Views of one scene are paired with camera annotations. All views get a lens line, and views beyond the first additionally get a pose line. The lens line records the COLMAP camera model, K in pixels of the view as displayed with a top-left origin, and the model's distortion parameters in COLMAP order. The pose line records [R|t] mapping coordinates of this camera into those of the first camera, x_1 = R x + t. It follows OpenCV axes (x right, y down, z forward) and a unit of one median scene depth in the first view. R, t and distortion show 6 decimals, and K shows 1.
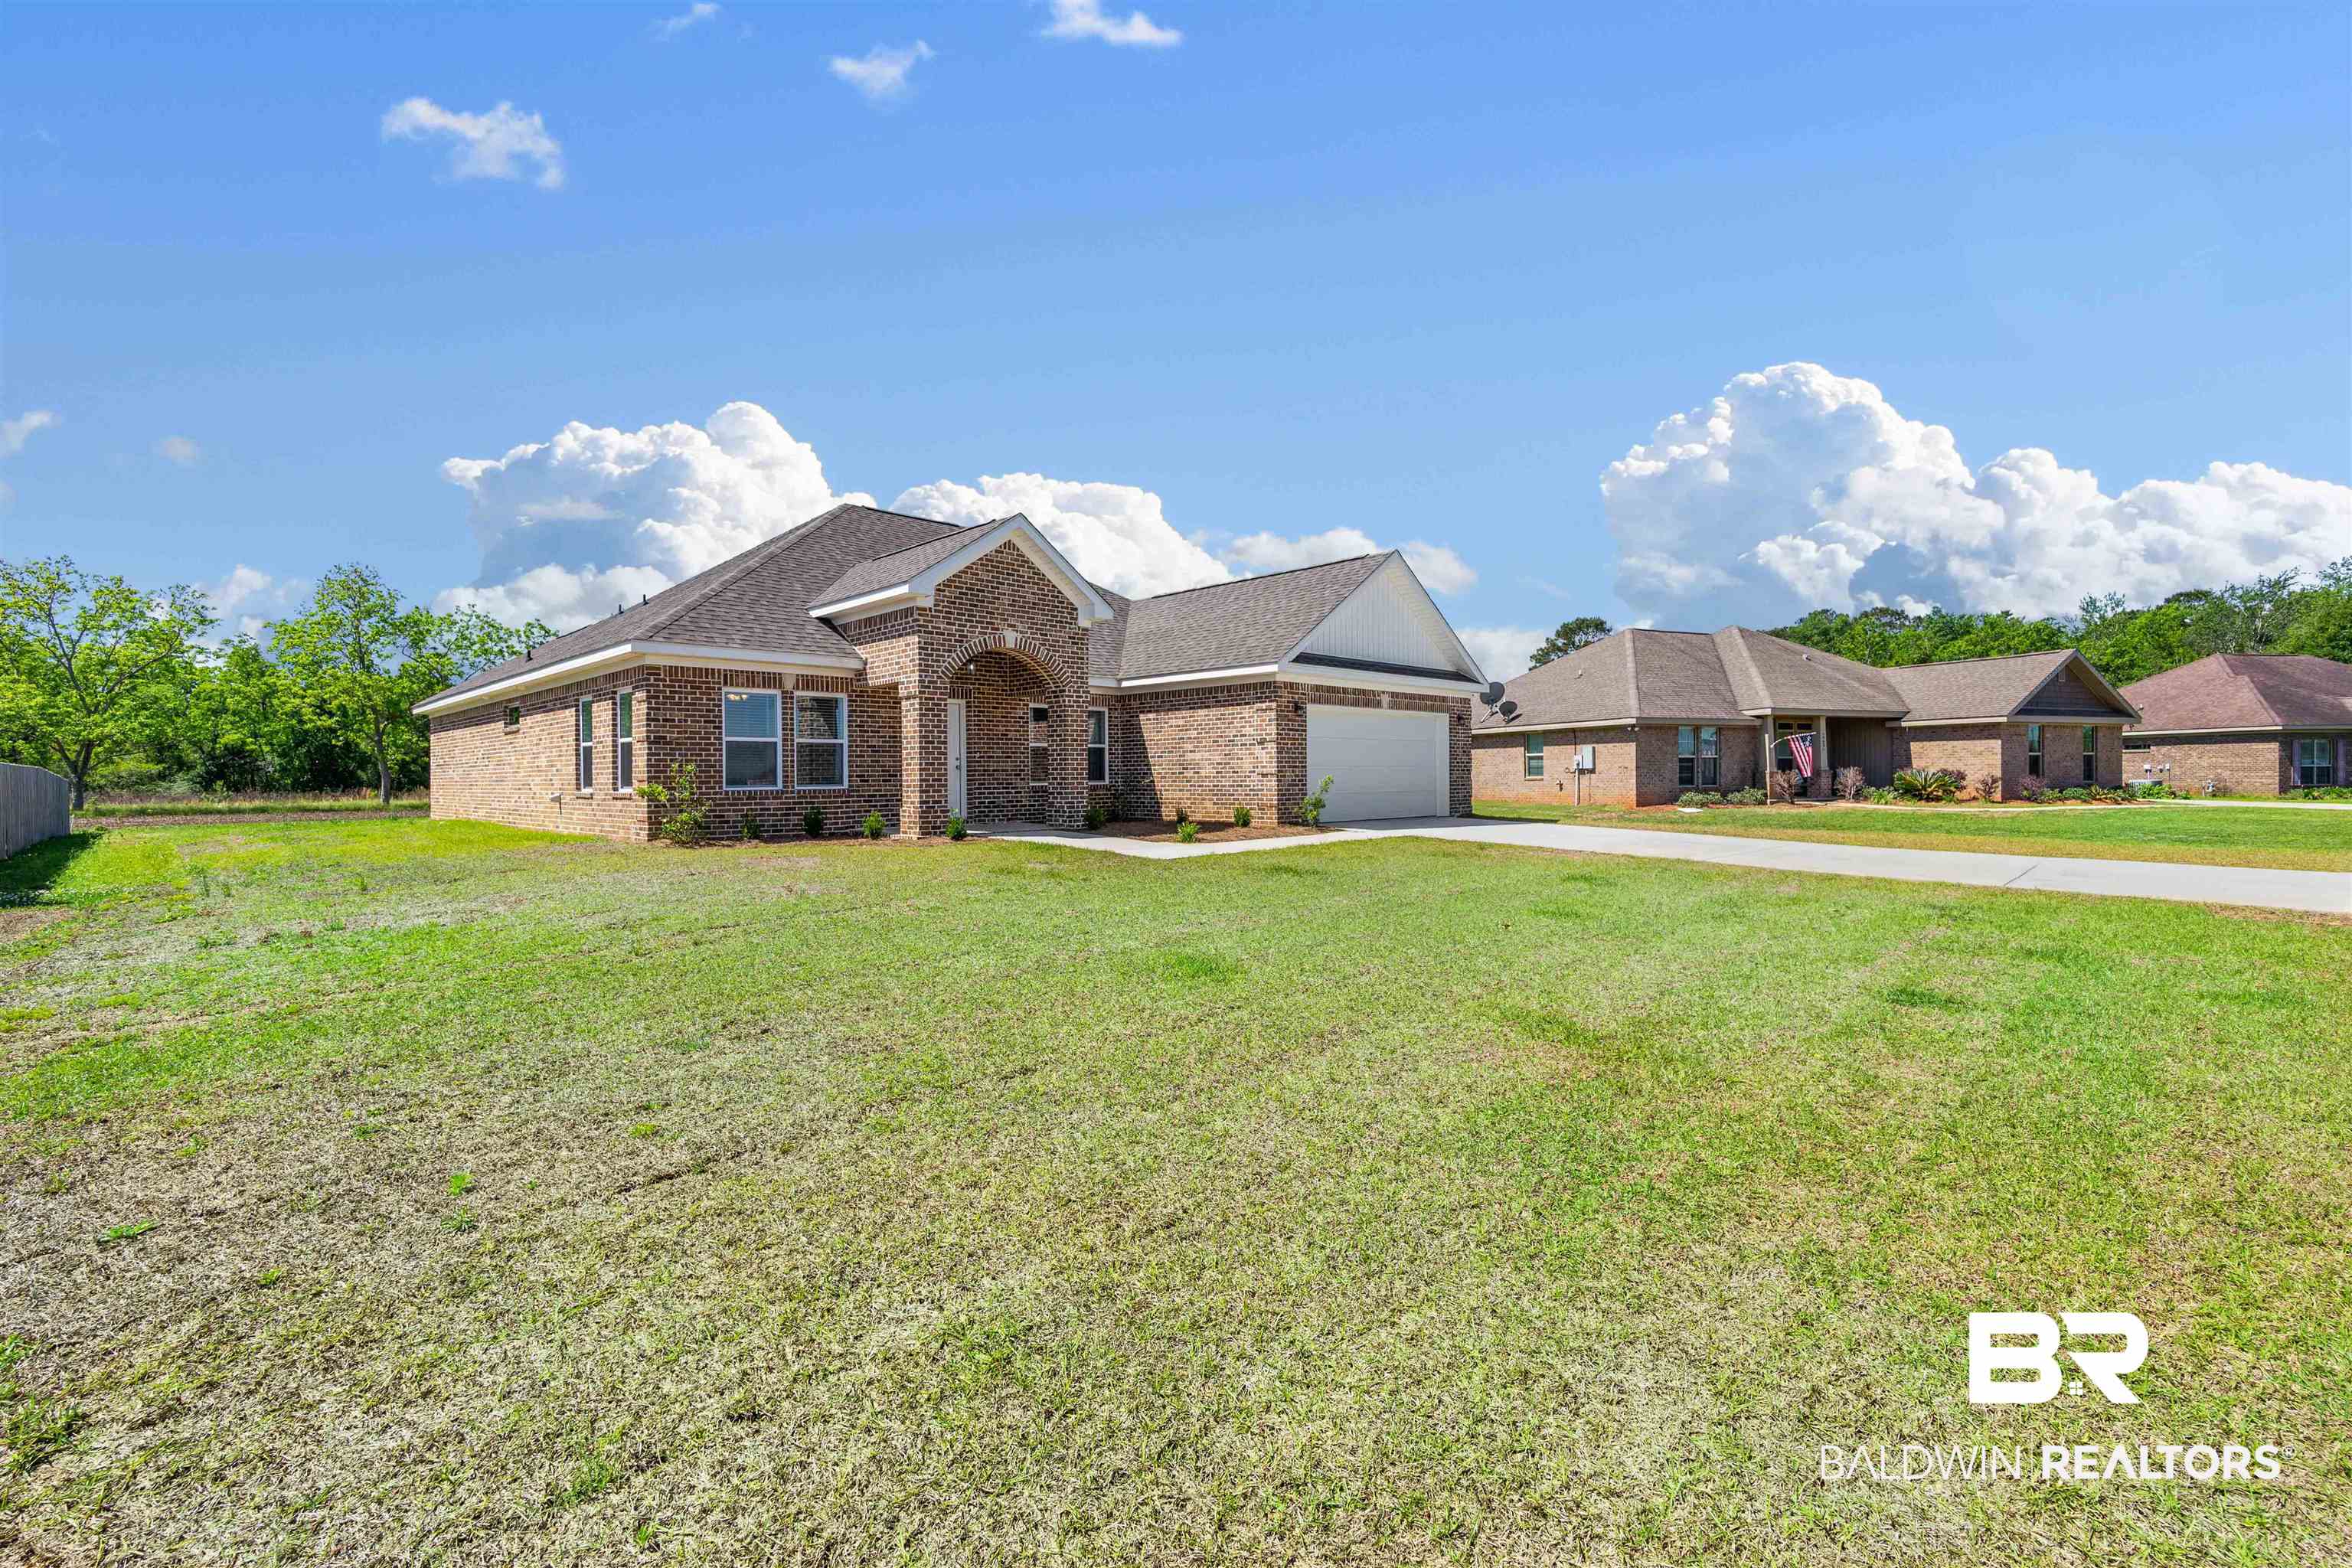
lens RADIAL K [[1029.5, 0, 1197.4], [0, 1029.5, 749.7], [0, 0, 1]] dist [-0.000242, -0.000111]
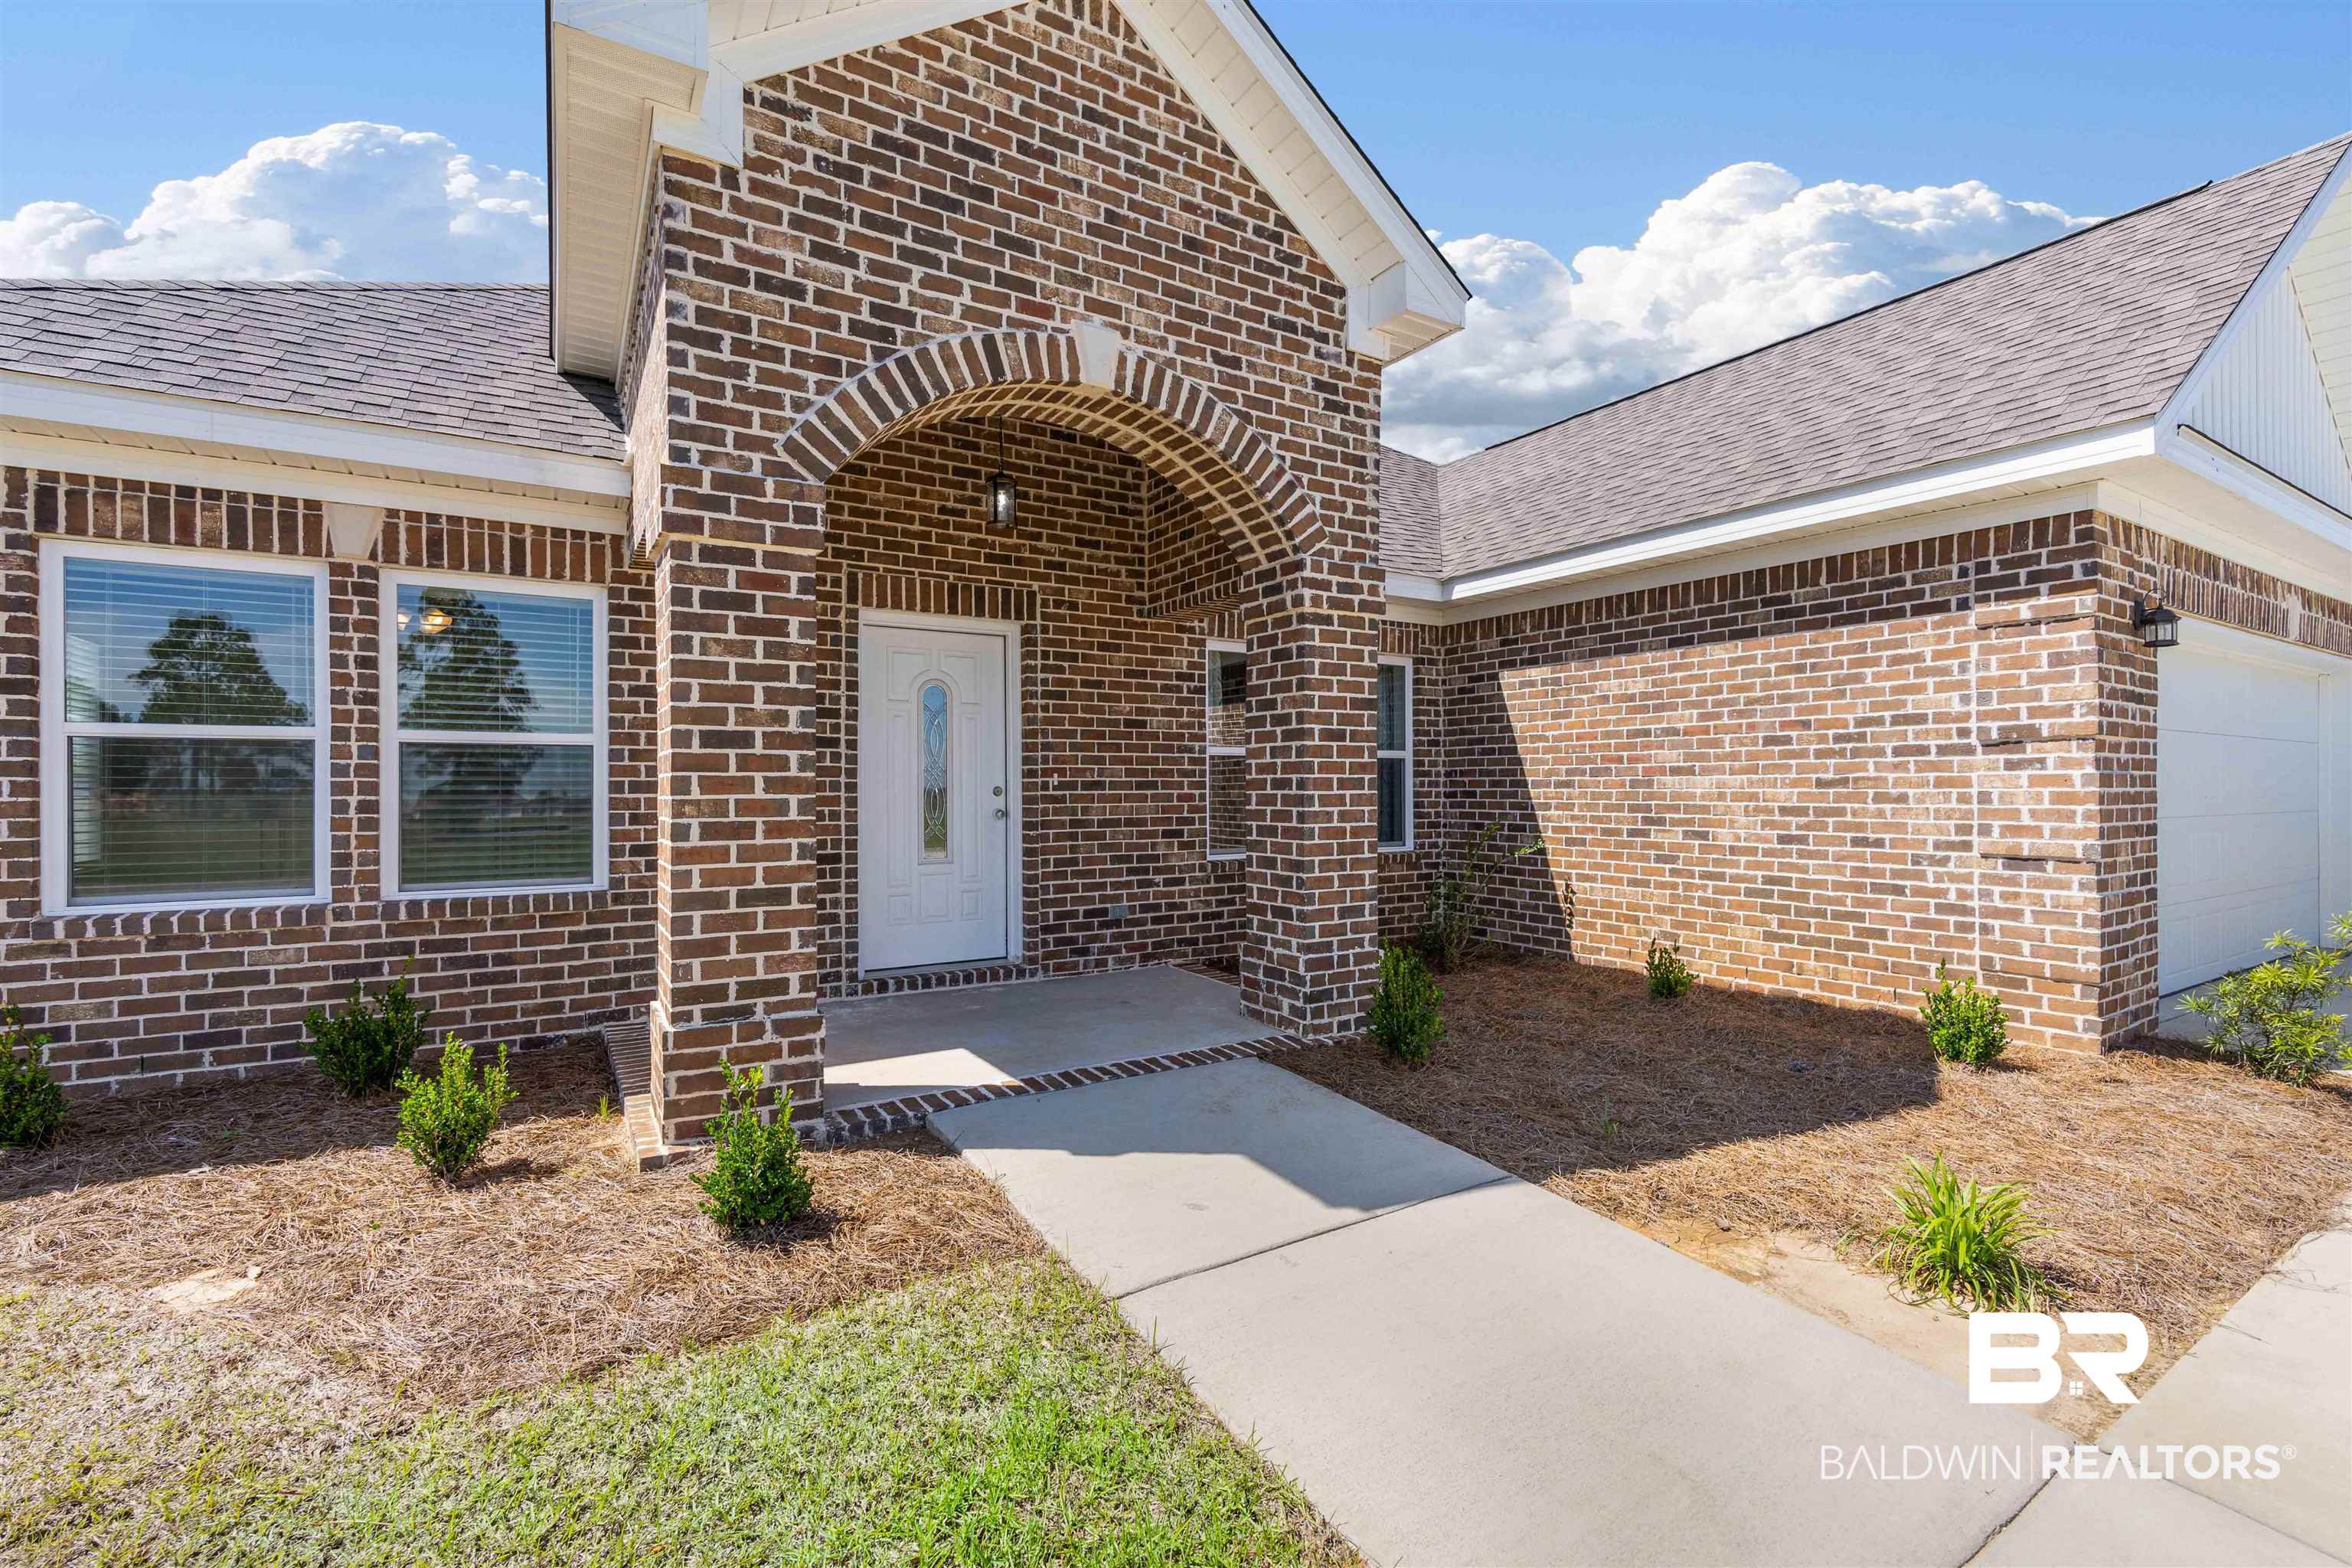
lens RADIAL K [[1024.2, 0, 1185.1], [0, 1024.2, 780.1], [0, 0, 1]] dist [-0.001378, -0.000174]
pose [[0.969296, 0.007370, -0.245786, -0.082490], [-0.001793, 0.999736, 0.022905, -0.002865], [0.245890, -0.021761, 0.969053, 0.659303]]
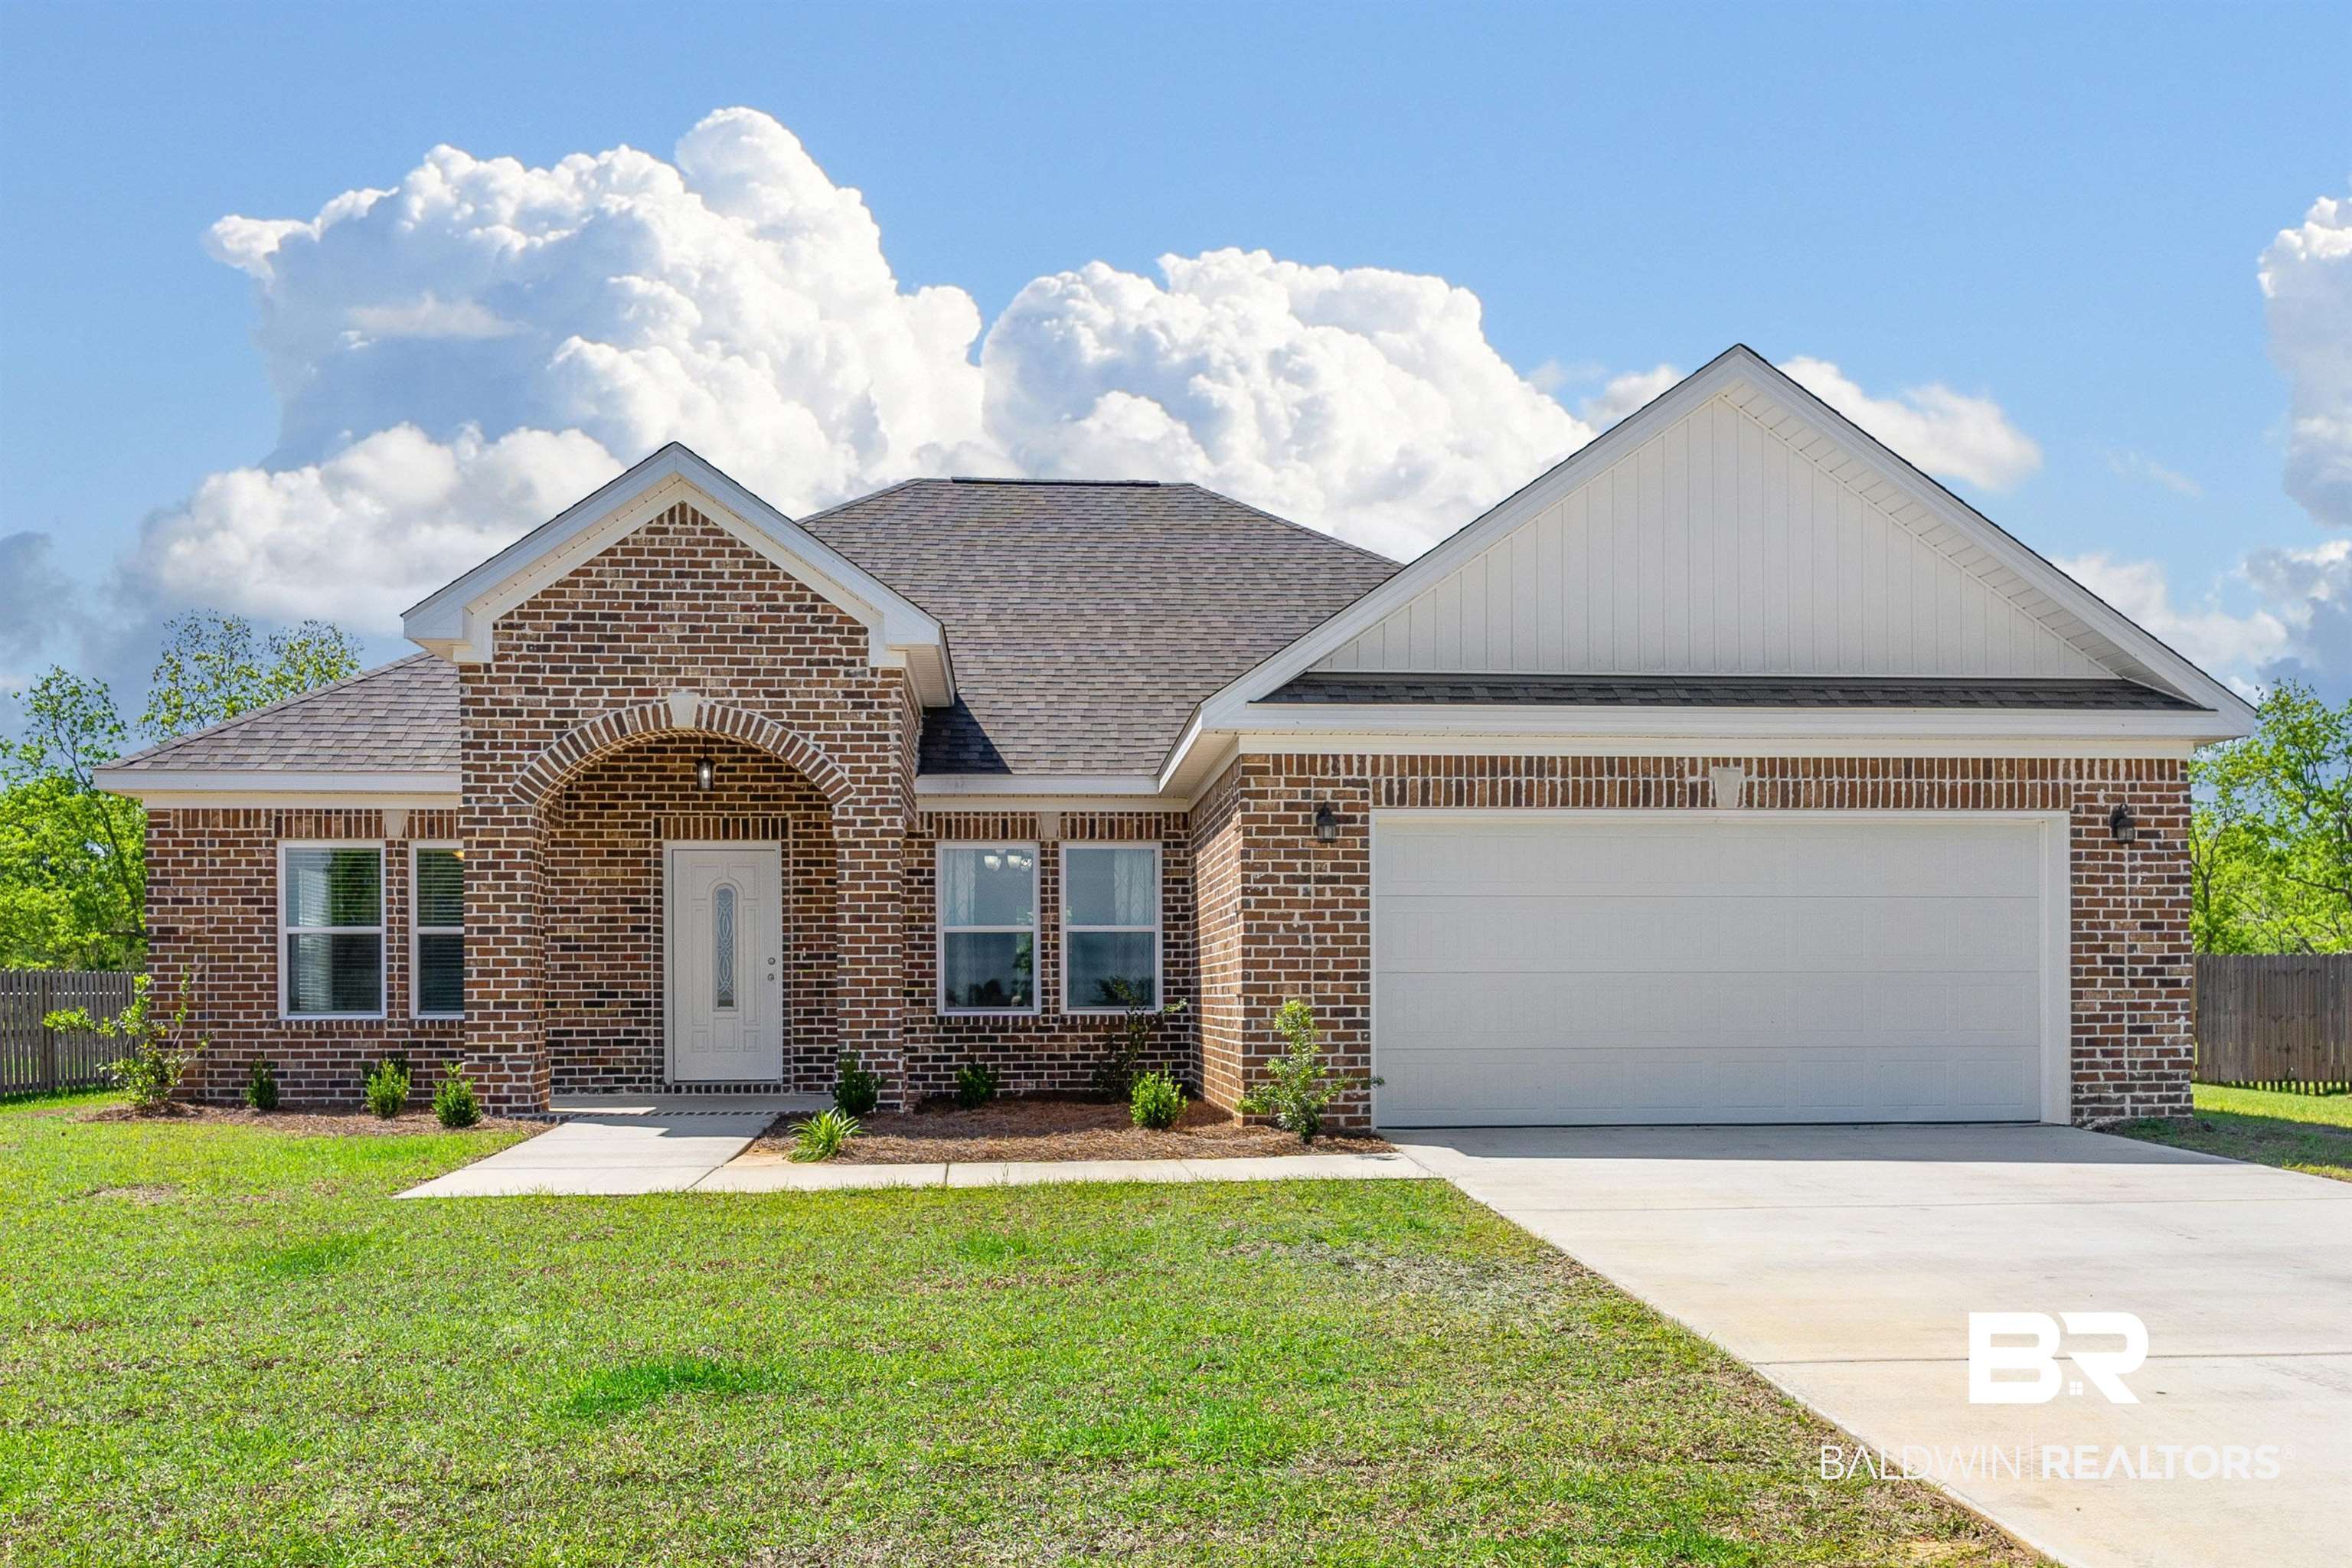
lens RADIAL K [[1914.6, 0, 1182.0], [0, 1914.6, 978.2], [0, 0, 1]] dist [-0.000966, 0.000608]
pose [[0.752384, 0.000959, -0.658724, 0.509601], [0.014451, 0.999734, 0.017961, 0.003505], [0.658566, -0.023033, 0.752170, 0.426891]]
